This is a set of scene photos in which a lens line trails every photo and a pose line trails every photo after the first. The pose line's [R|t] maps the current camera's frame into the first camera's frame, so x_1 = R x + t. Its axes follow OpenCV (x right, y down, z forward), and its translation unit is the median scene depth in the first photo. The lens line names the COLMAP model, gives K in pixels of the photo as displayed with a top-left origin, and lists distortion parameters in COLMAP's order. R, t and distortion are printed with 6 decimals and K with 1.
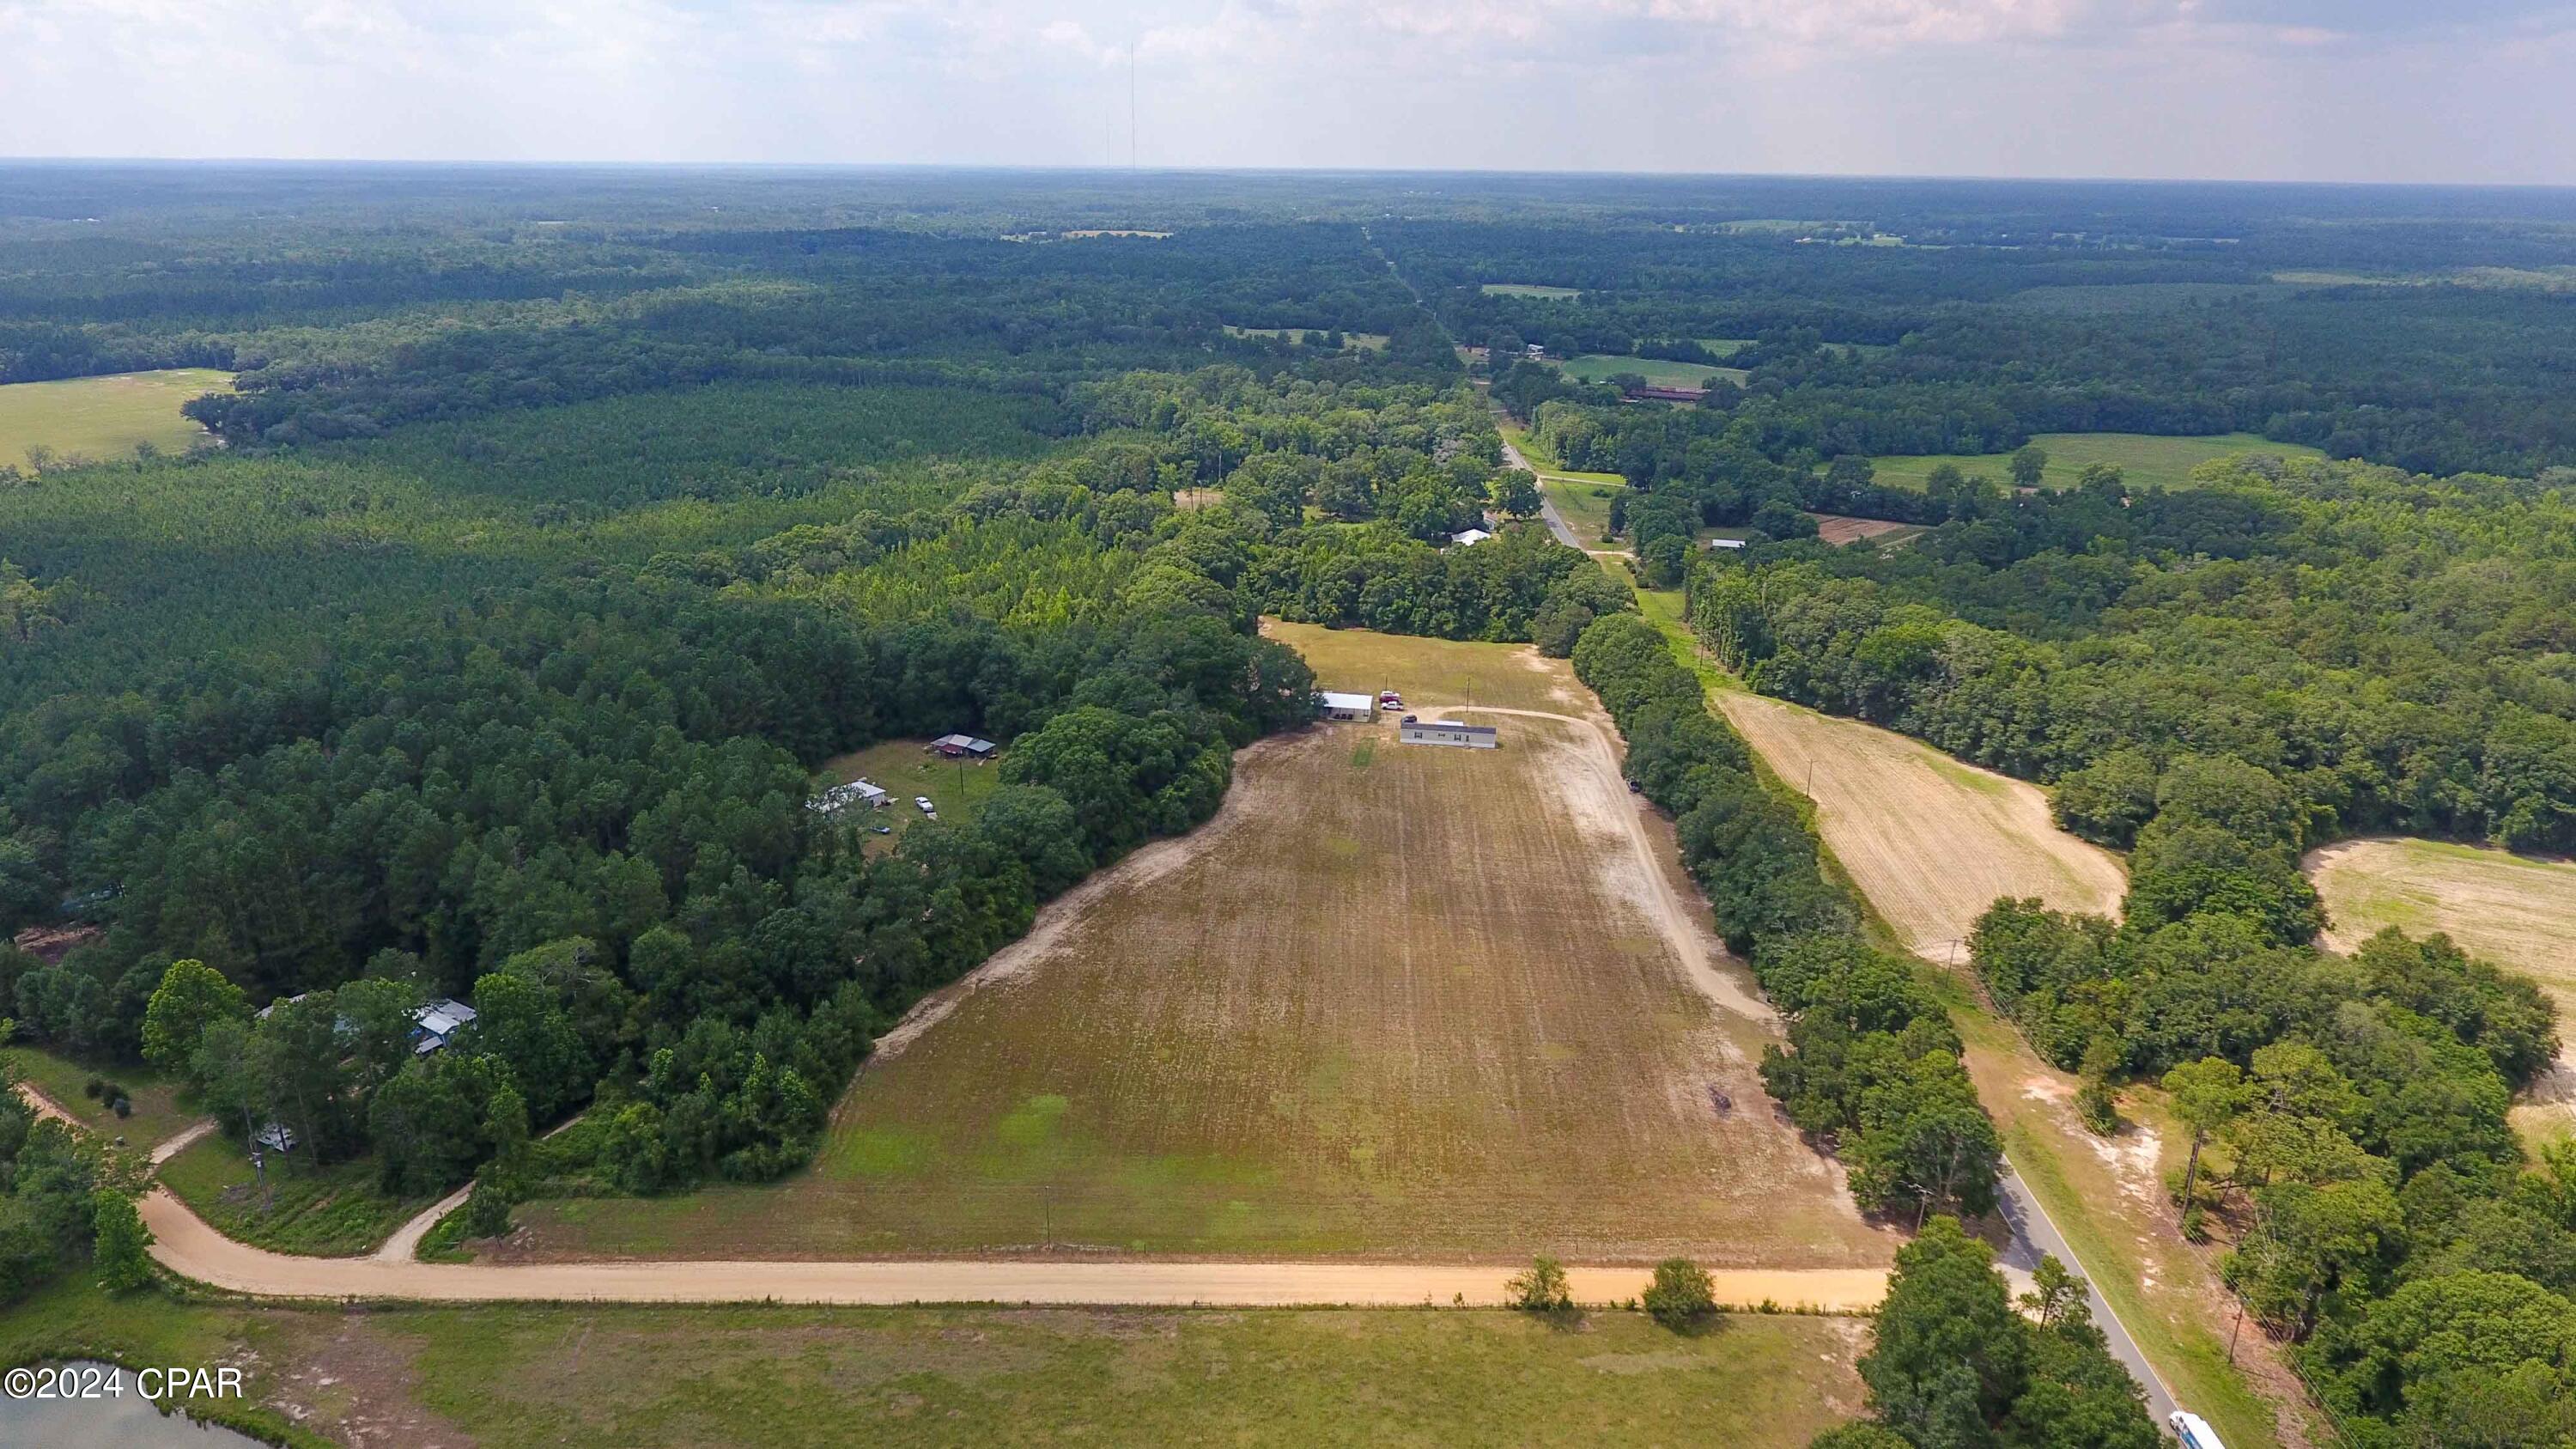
lens RADIAL K [[1505.8, 0, 1285.9], [0, 1505.8, 723.7], [0, 0, 1]] dist [0.006762, 0.000502]
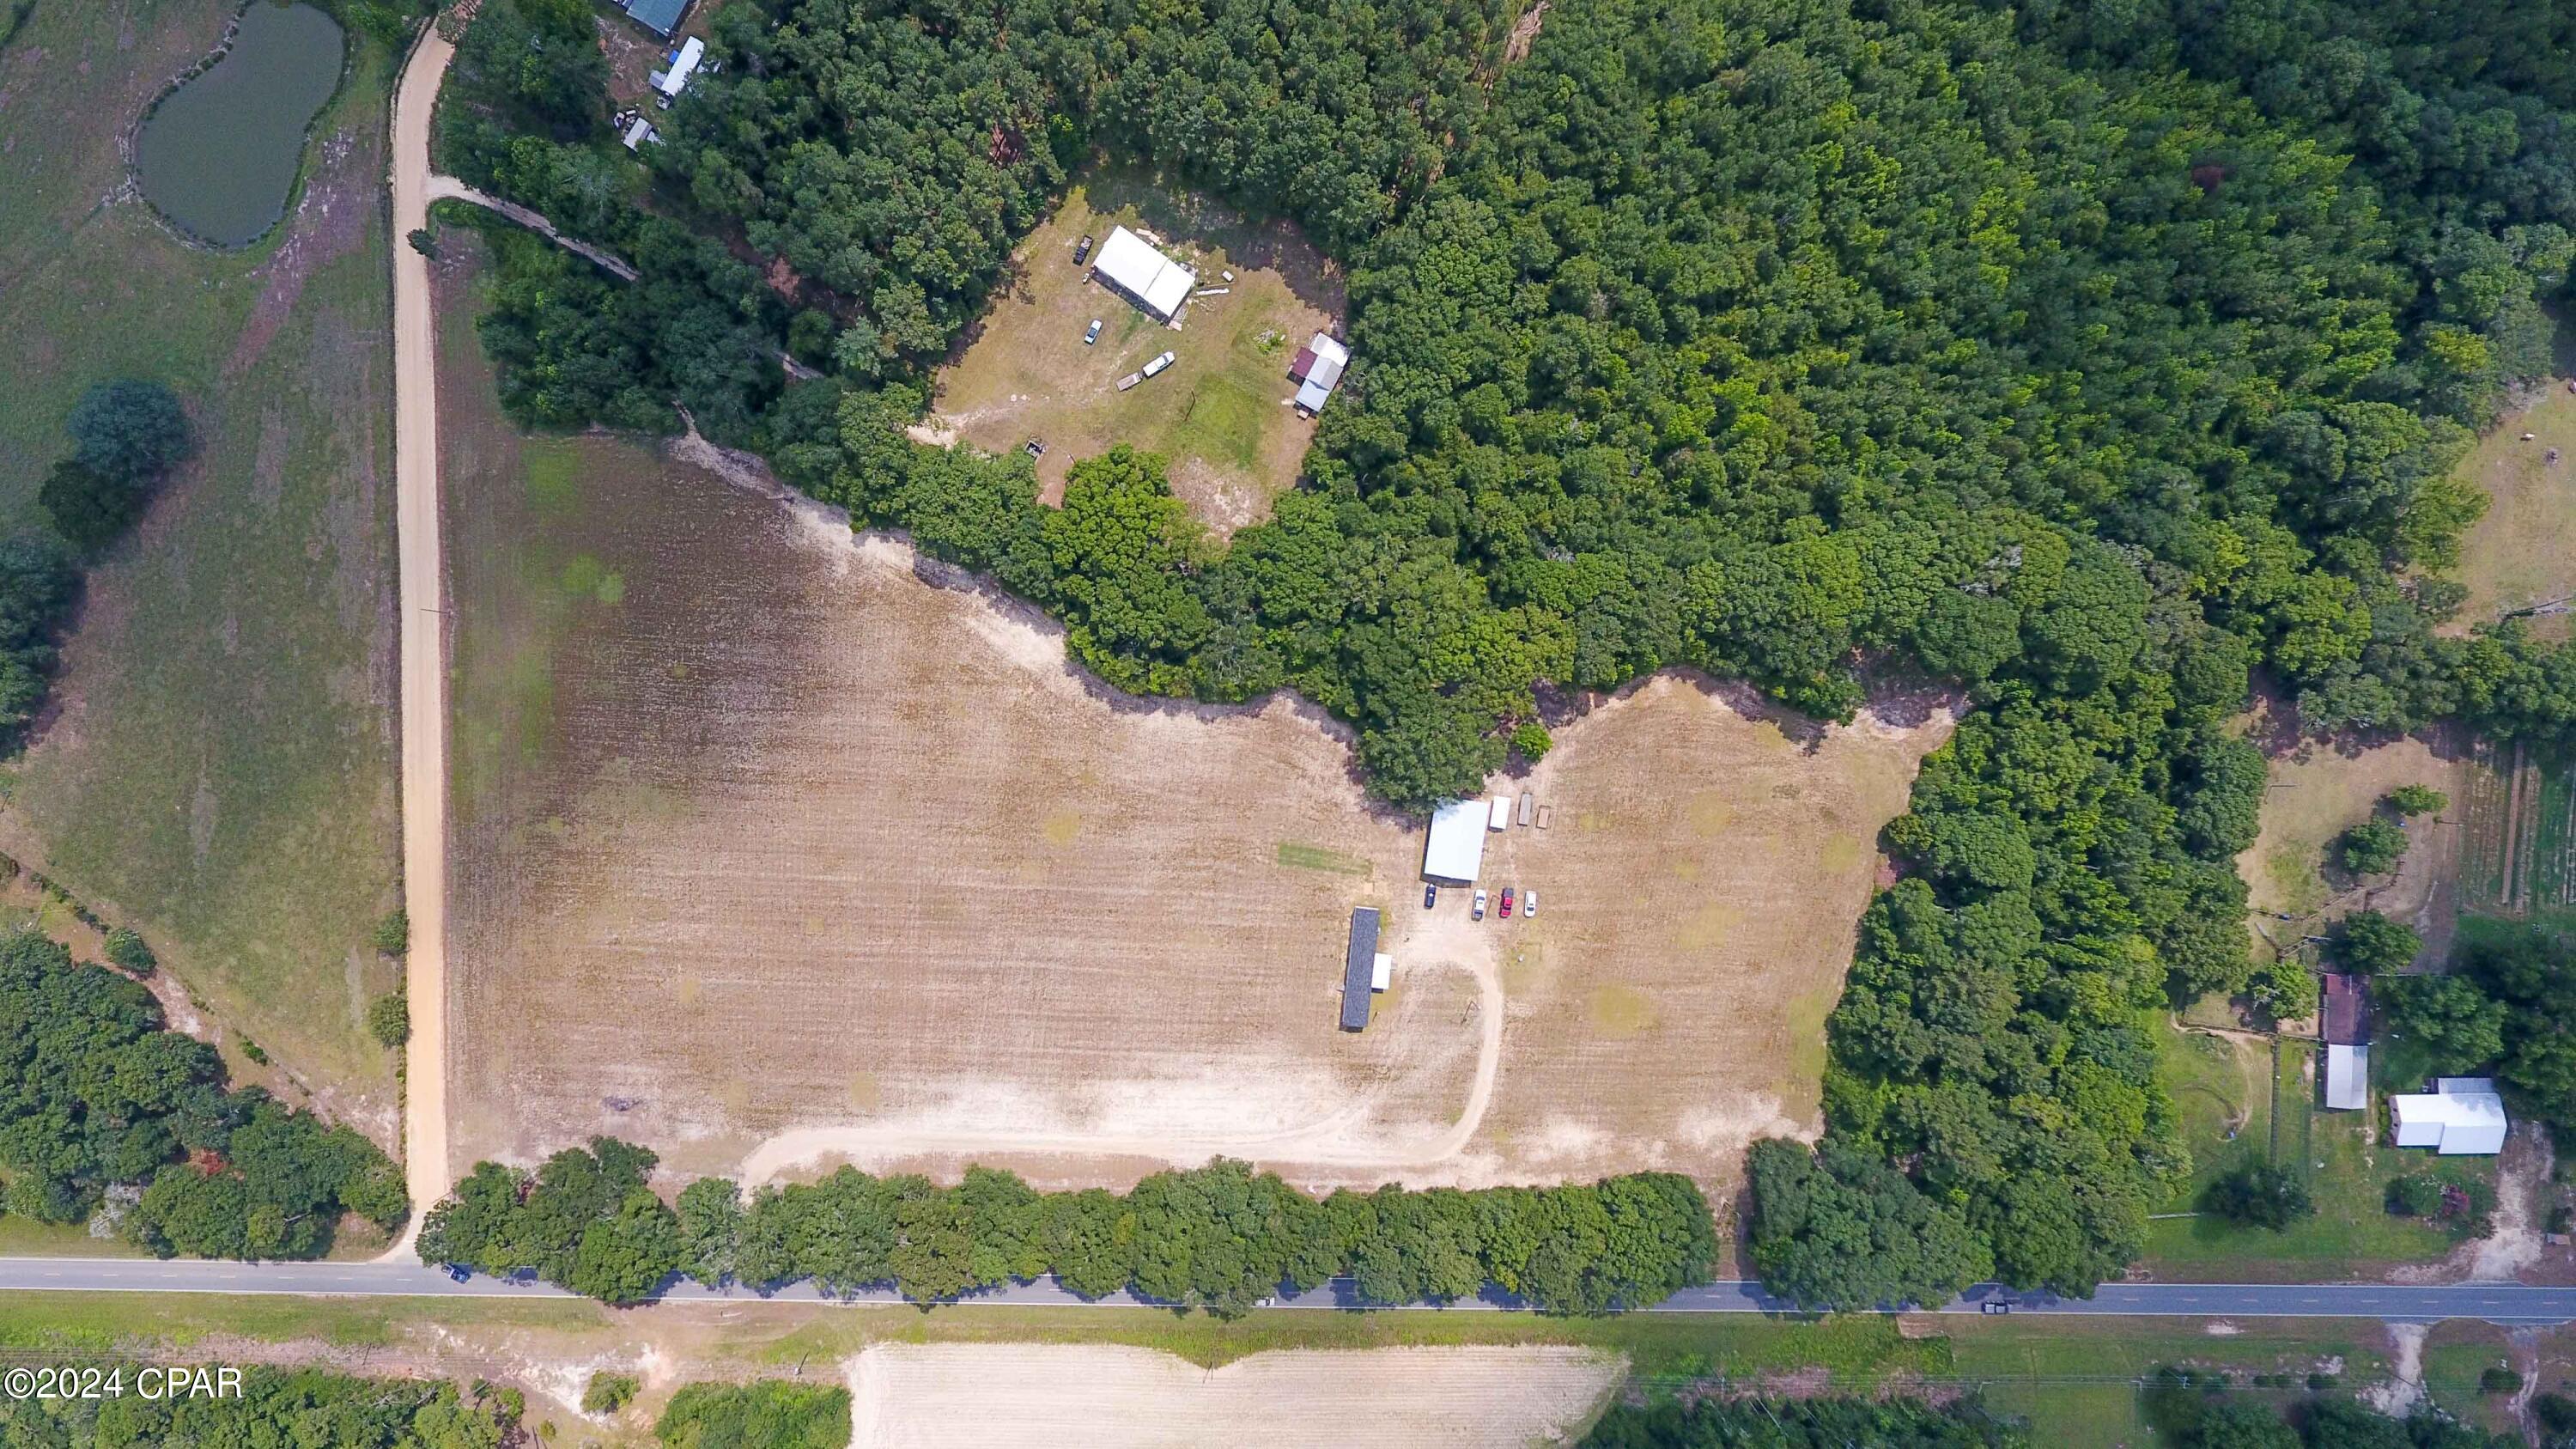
lens RADIAL K [[1505.8, 0, 1286.8], [0, 1505.8, 718.7], [0, 0, 1]] dist [0.006762, 0.000502]
pose [[0.005753, 0.999953, -0.007740, -0.026048], [-0.348732, 0.009261, 0.937177, -0.992626], [0.937205, -0.002692, 0.348770, 0.918484]]
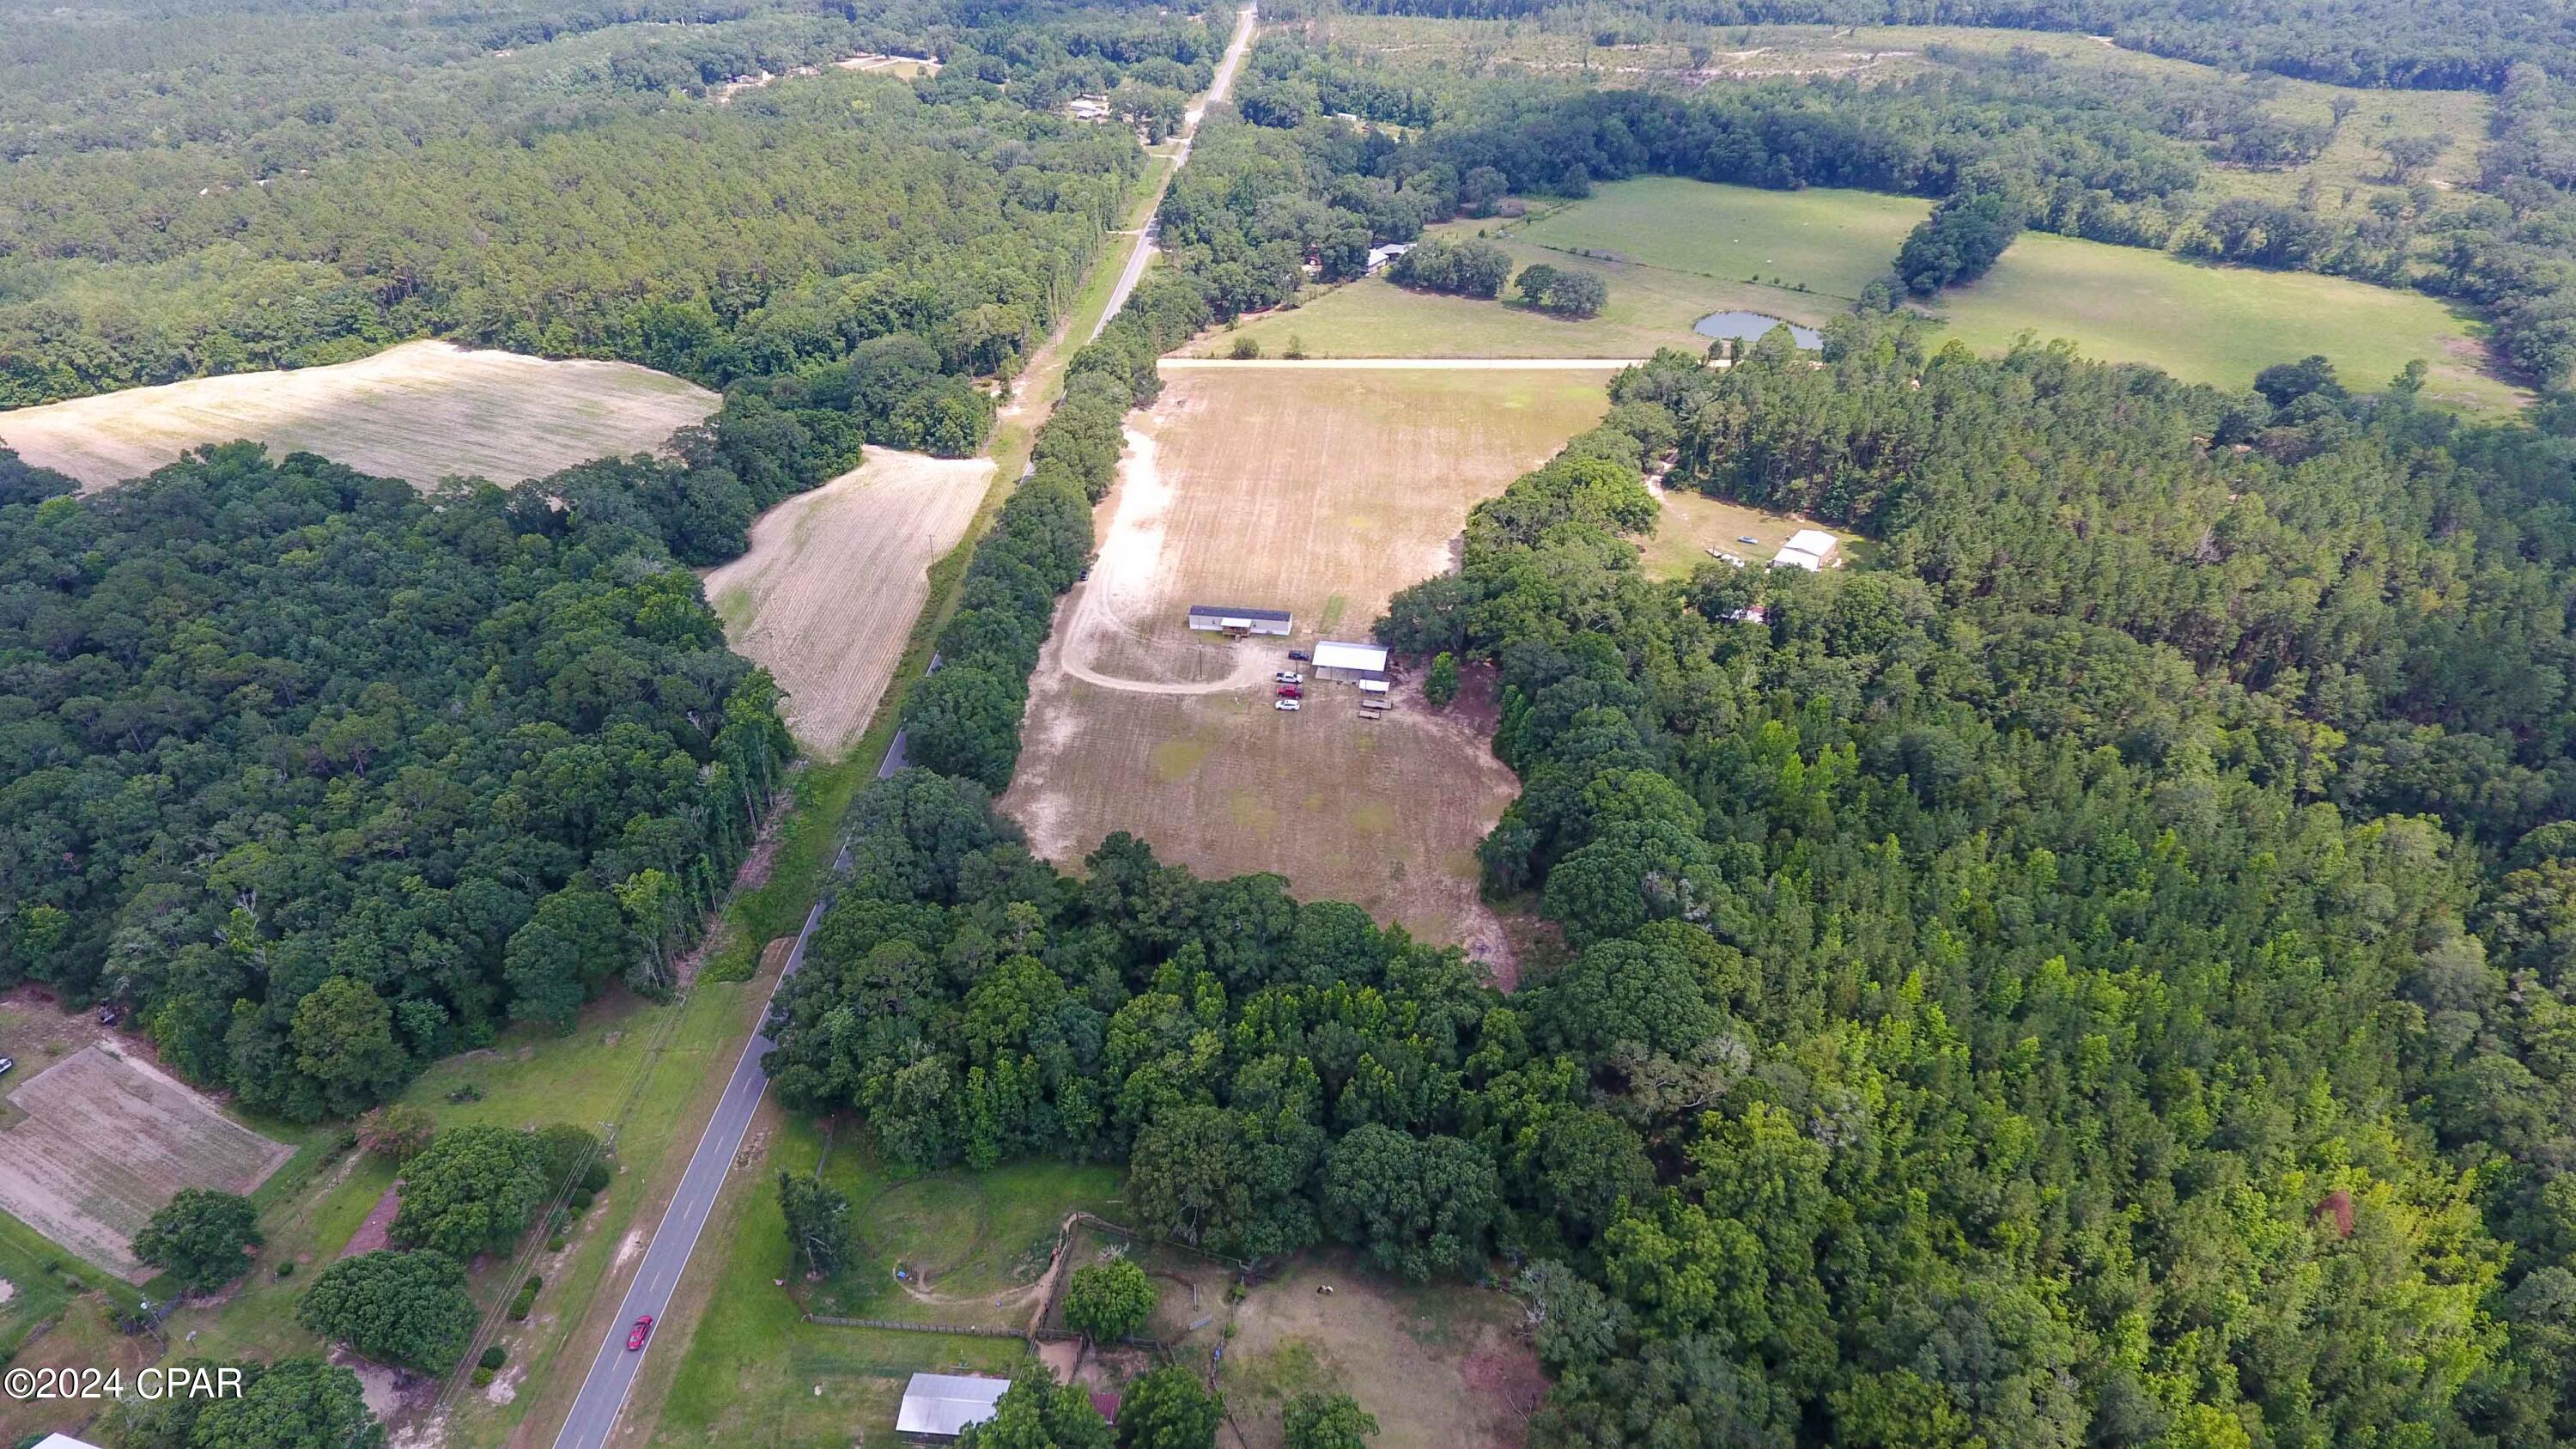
lens RADIAL K [[1505.8, 0, 1290.1], [0, 1505.8, 722.8], [0, 0, 1]] dist [0.006762, 0.000502]
pose [[-0.999458, -0.014964, 0.029337, 0.063919], [0.014484, 0.600302, 0.799642, -0.955294], [-0.029577, 0.799634, -0.599759, 2.182648]]
